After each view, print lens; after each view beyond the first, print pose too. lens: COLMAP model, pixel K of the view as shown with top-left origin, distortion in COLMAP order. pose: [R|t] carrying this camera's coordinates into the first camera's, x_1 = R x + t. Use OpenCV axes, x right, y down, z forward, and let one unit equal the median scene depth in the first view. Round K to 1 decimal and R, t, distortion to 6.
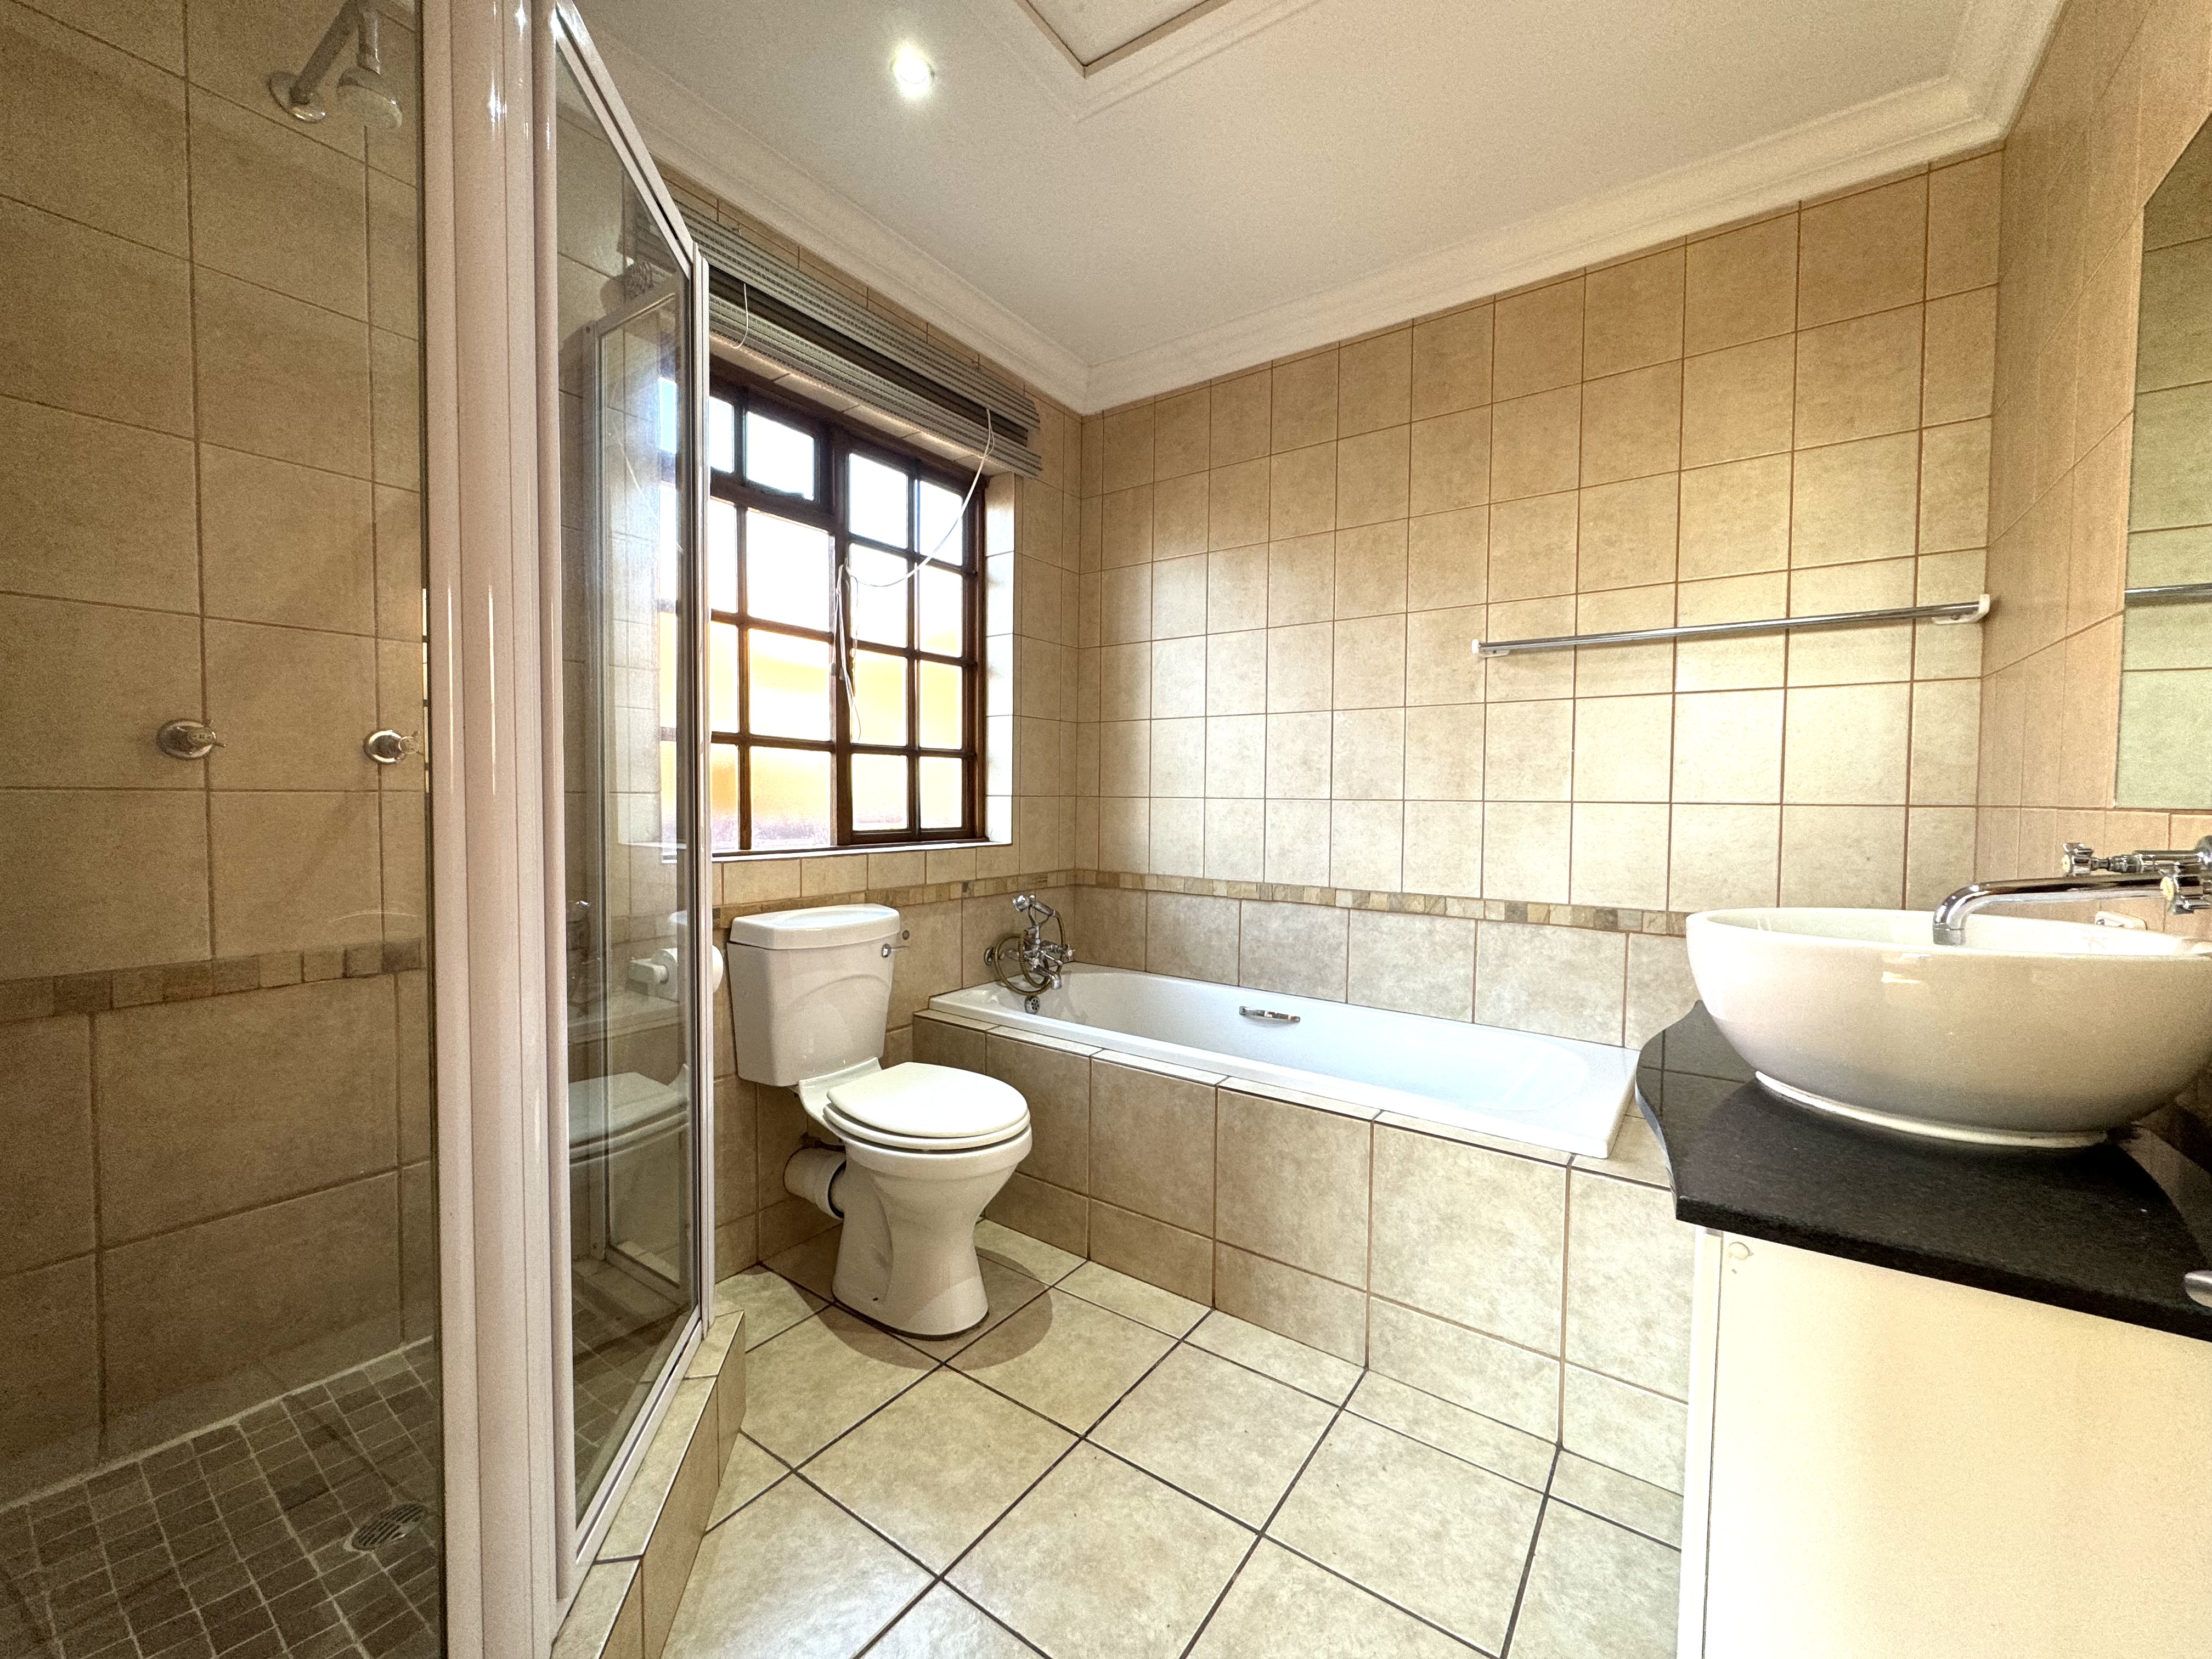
lens RADIAL K [[879.1, 0, 1088.0], [0, 879.1, 820.3], [0, 0, 1]] dist [-0.002679, 0.000126]
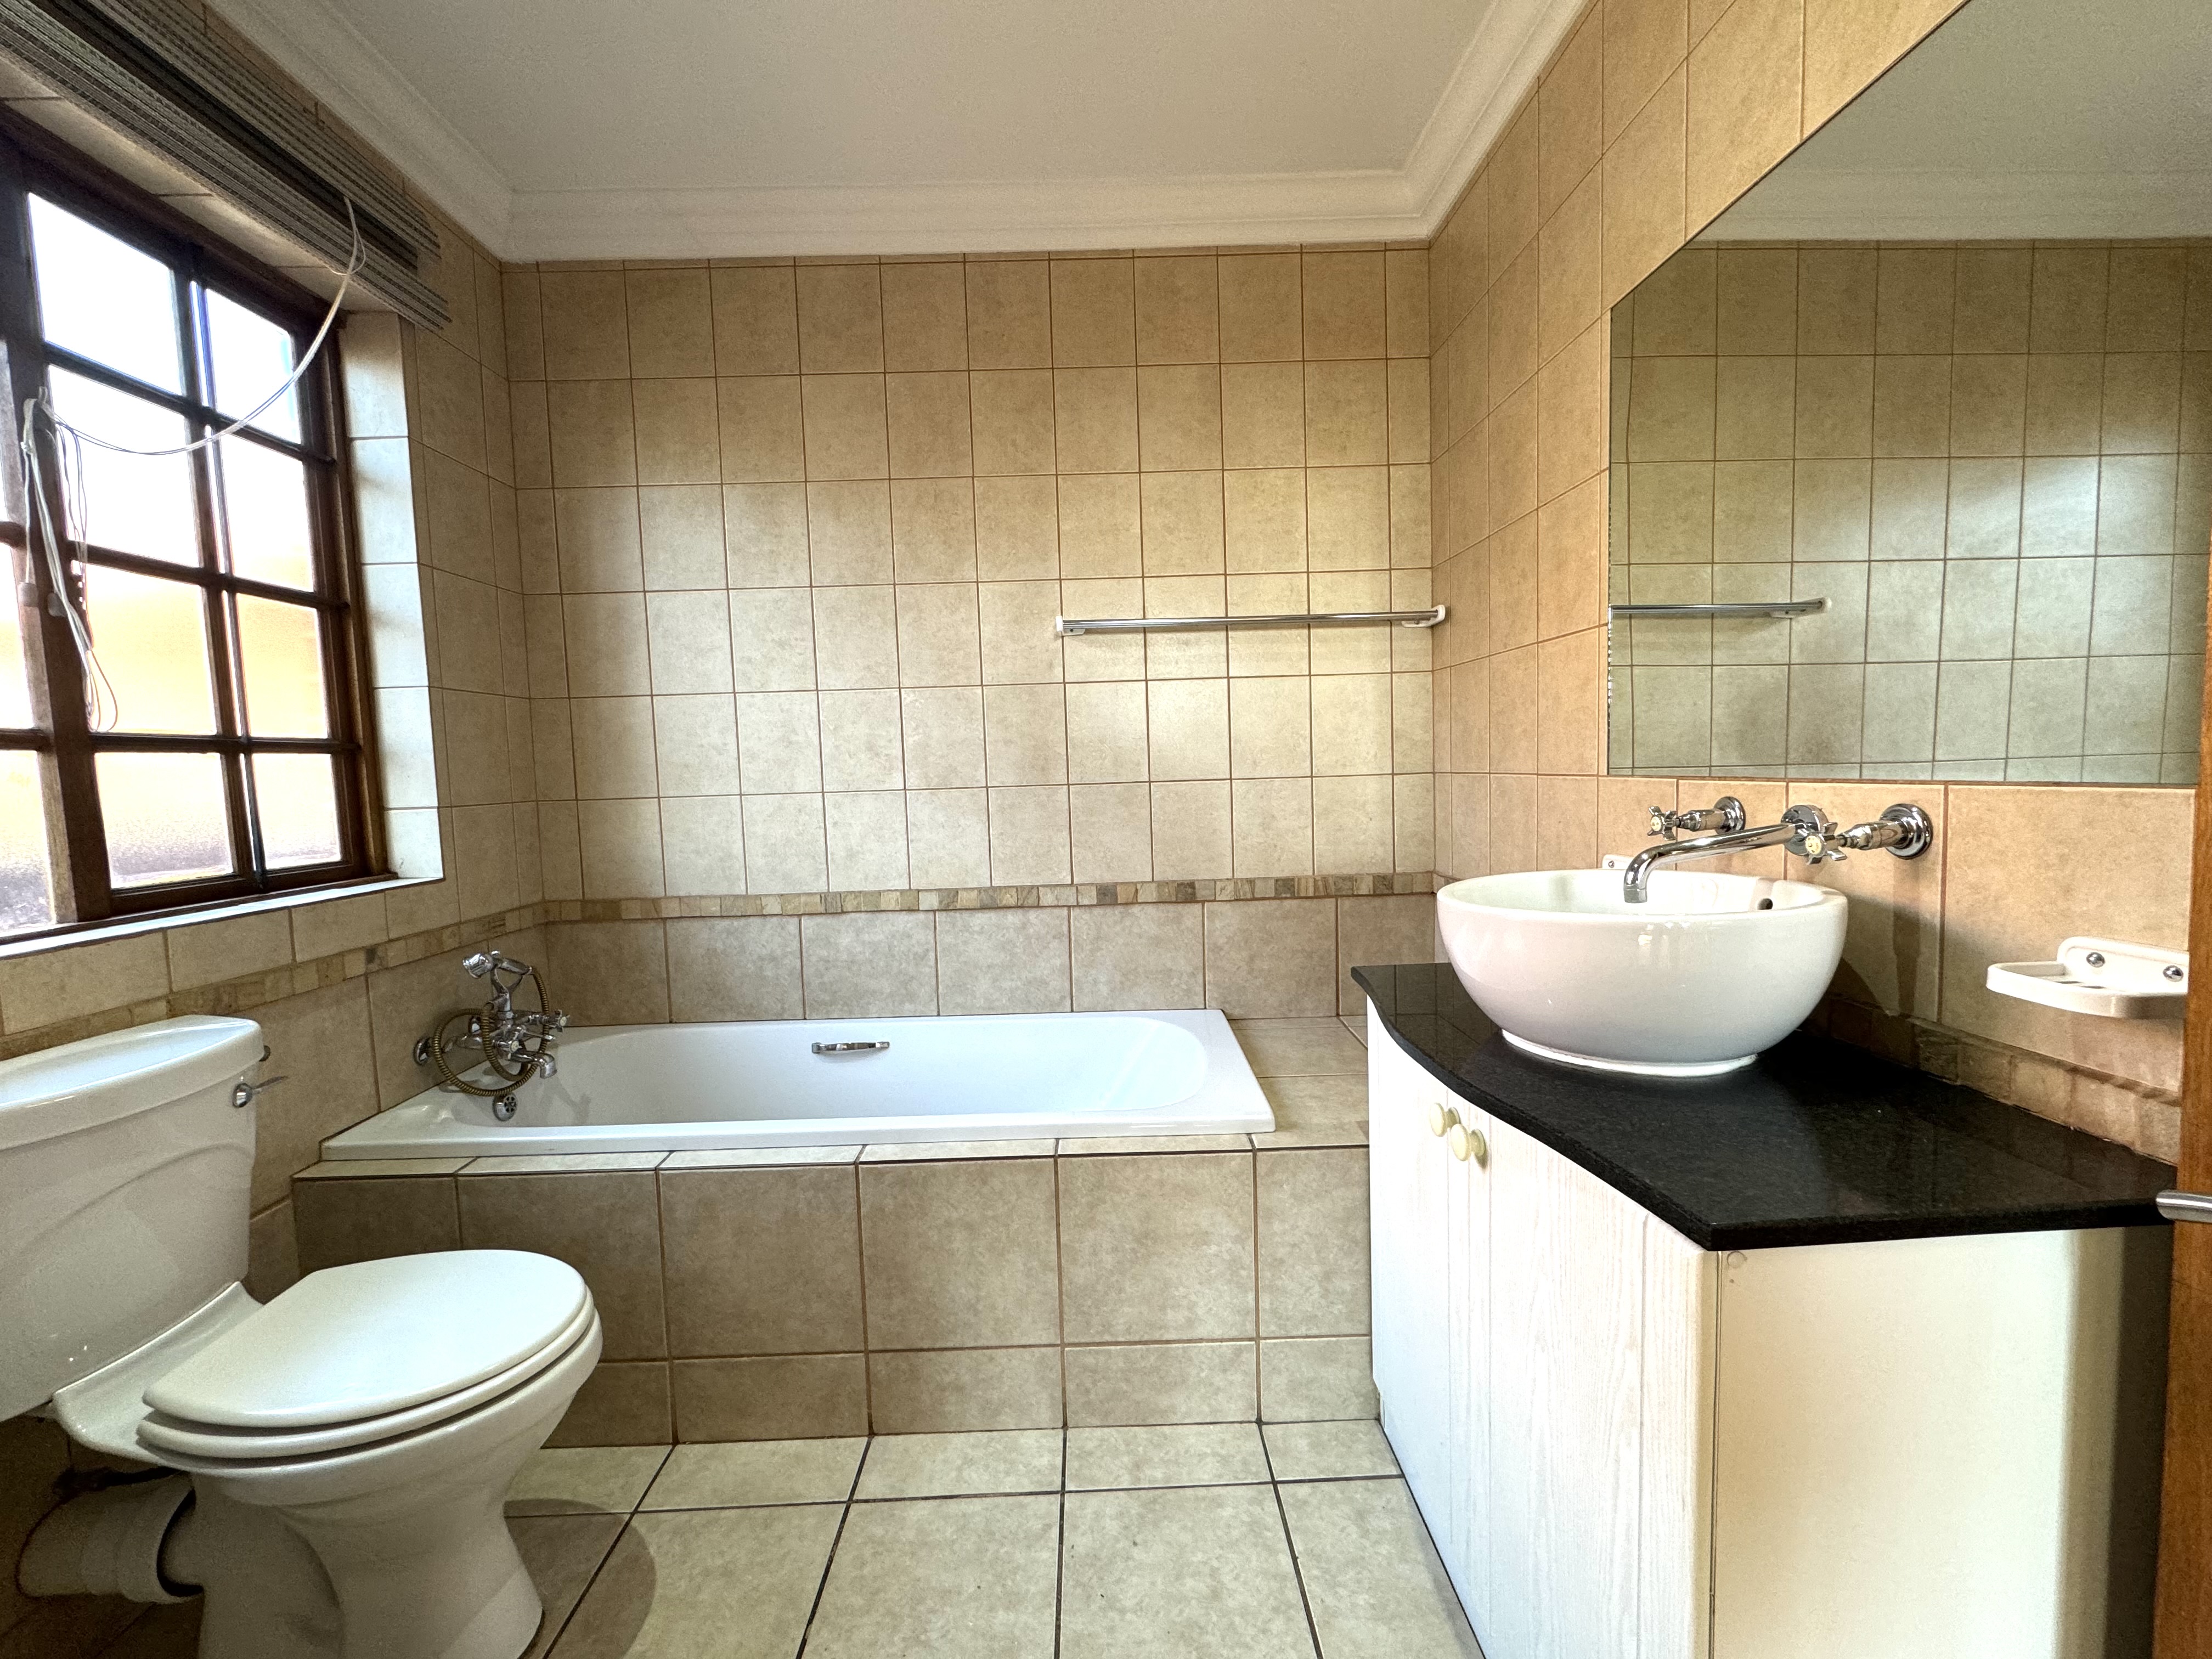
lens RADIAL K [[879.1, 0, 1088.4], [0, 879.1, 824.5], [0, 0, 1]] dist [-0.002679, 0.000126]
pose [[0.797267, -0.075517, 0.598885, -0.124919], [0.057680, 0.997134, 0.048948, -0.025570], [-0.600865, -0.004480, 0.799338, 0.222072]]
